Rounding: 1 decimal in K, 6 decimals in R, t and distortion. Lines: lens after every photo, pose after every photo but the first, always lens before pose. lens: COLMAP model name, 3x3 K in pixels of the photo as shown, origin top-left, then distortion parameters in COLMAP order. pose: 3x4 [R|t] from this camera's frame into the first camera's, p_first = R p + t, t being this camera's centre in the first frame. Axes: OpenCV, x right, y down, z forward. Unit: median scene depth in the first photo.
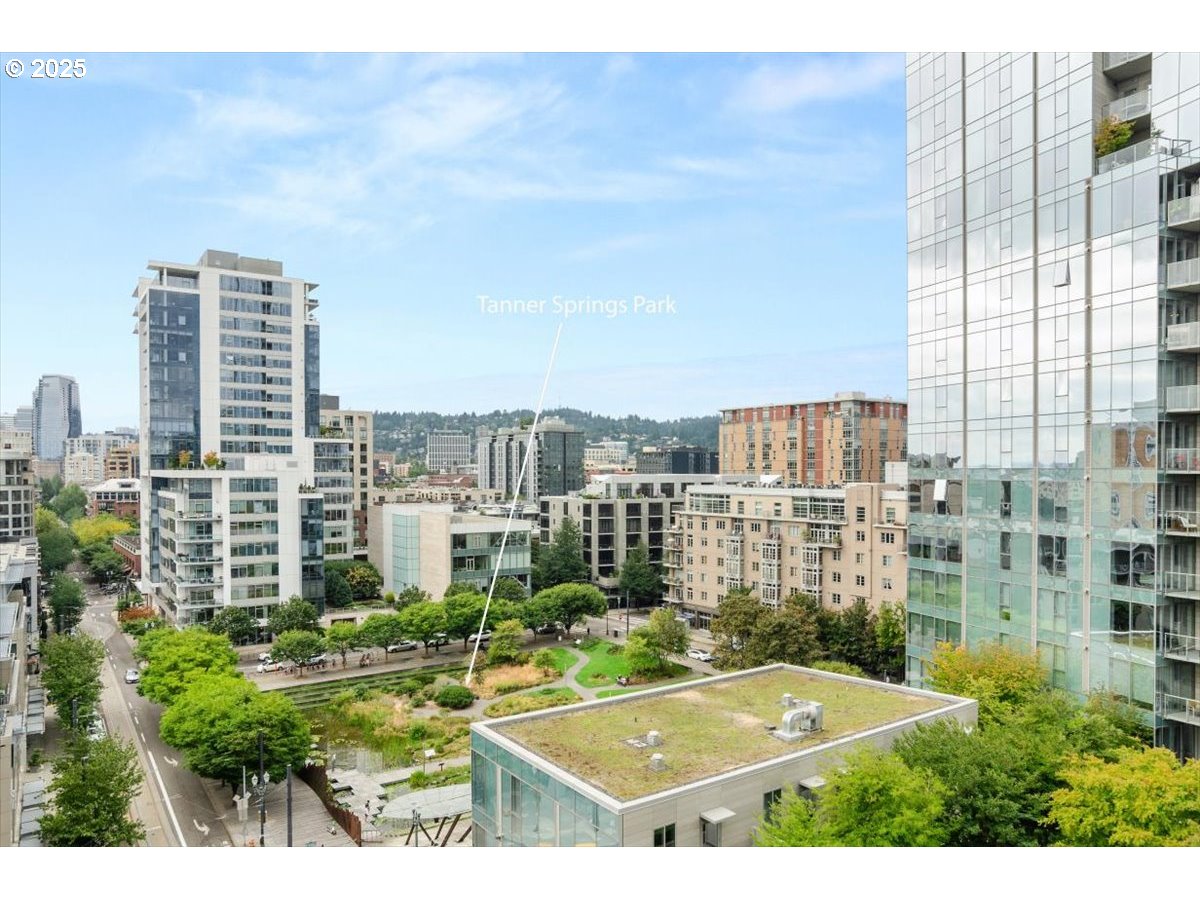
lens RADIAL K [[797.0, 0, 597.2], [0, 797.0, 482.2], [0, 0, 1]] dist [-0.100429, 0.068526]
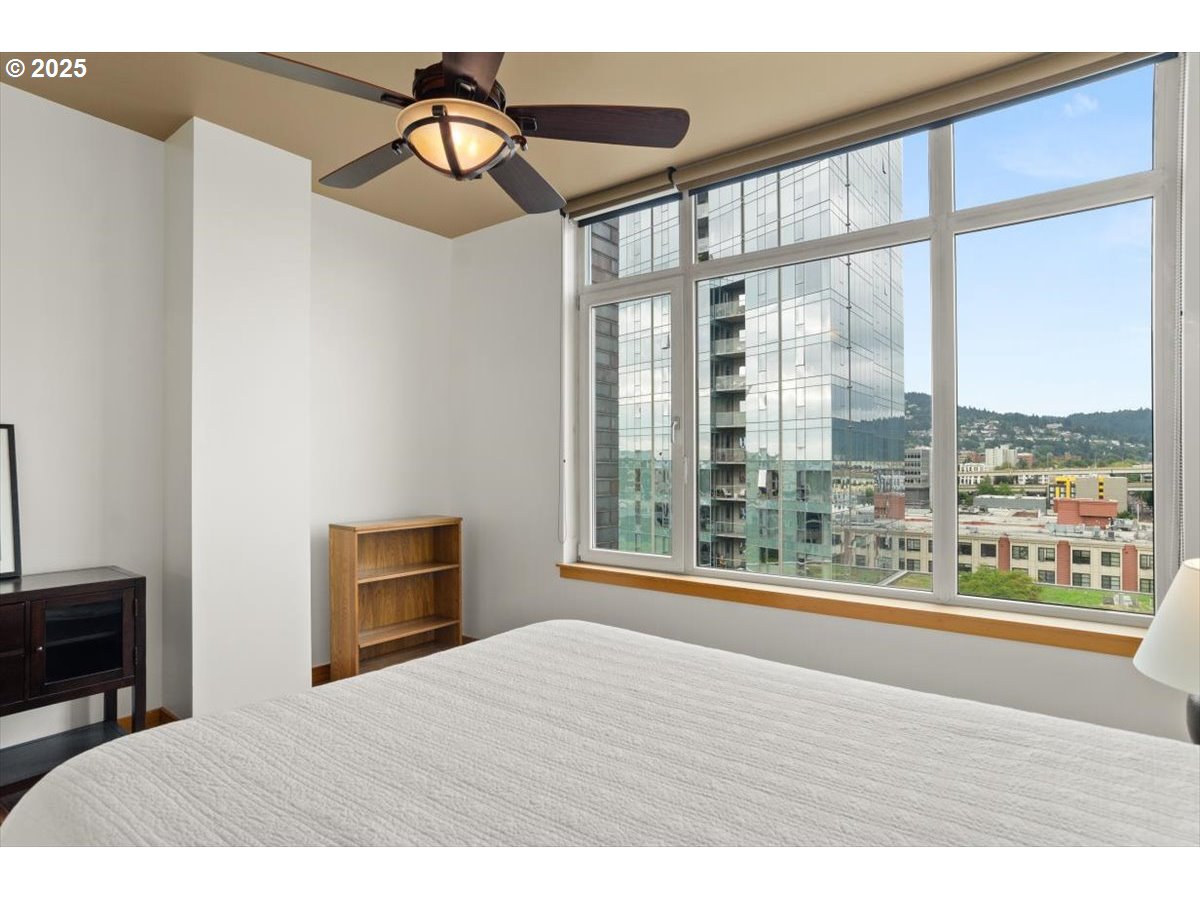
lens RADIAL K [[654.1, 0, 597.4], [0, 654.1, 455.6], [0, 0, 1]] dist [-0.035367, 0.001572]
pose [[0.952267, 0.004200, 0.305238, 0.019299], [0.003690, 0.999674, -0.025267, 0.002343], [-0.305245, 0.025187, 0.951941, -0.107424]]
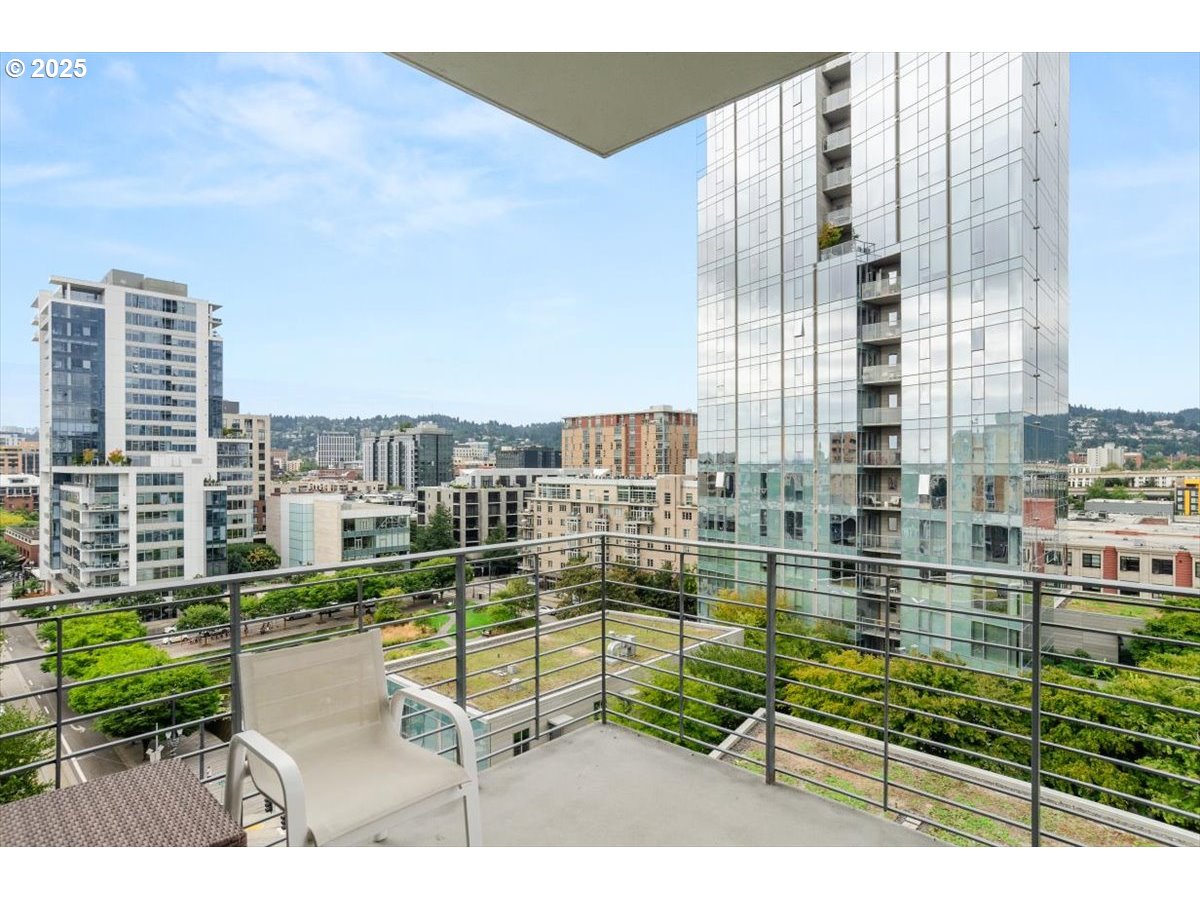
lens RADIAL K [[645.9, 0, 595.5], [0, 645.9, 464.1], [0, 0, 1]] dist [-0.049438, 0.038473]
pose [[0.979585, -0.002269, 0.201016, -0.003073], [0.005523, 0.999863, -0.015626, -0.000493], [-0.200953, 0.016417, 0.979463, -0.035642]]
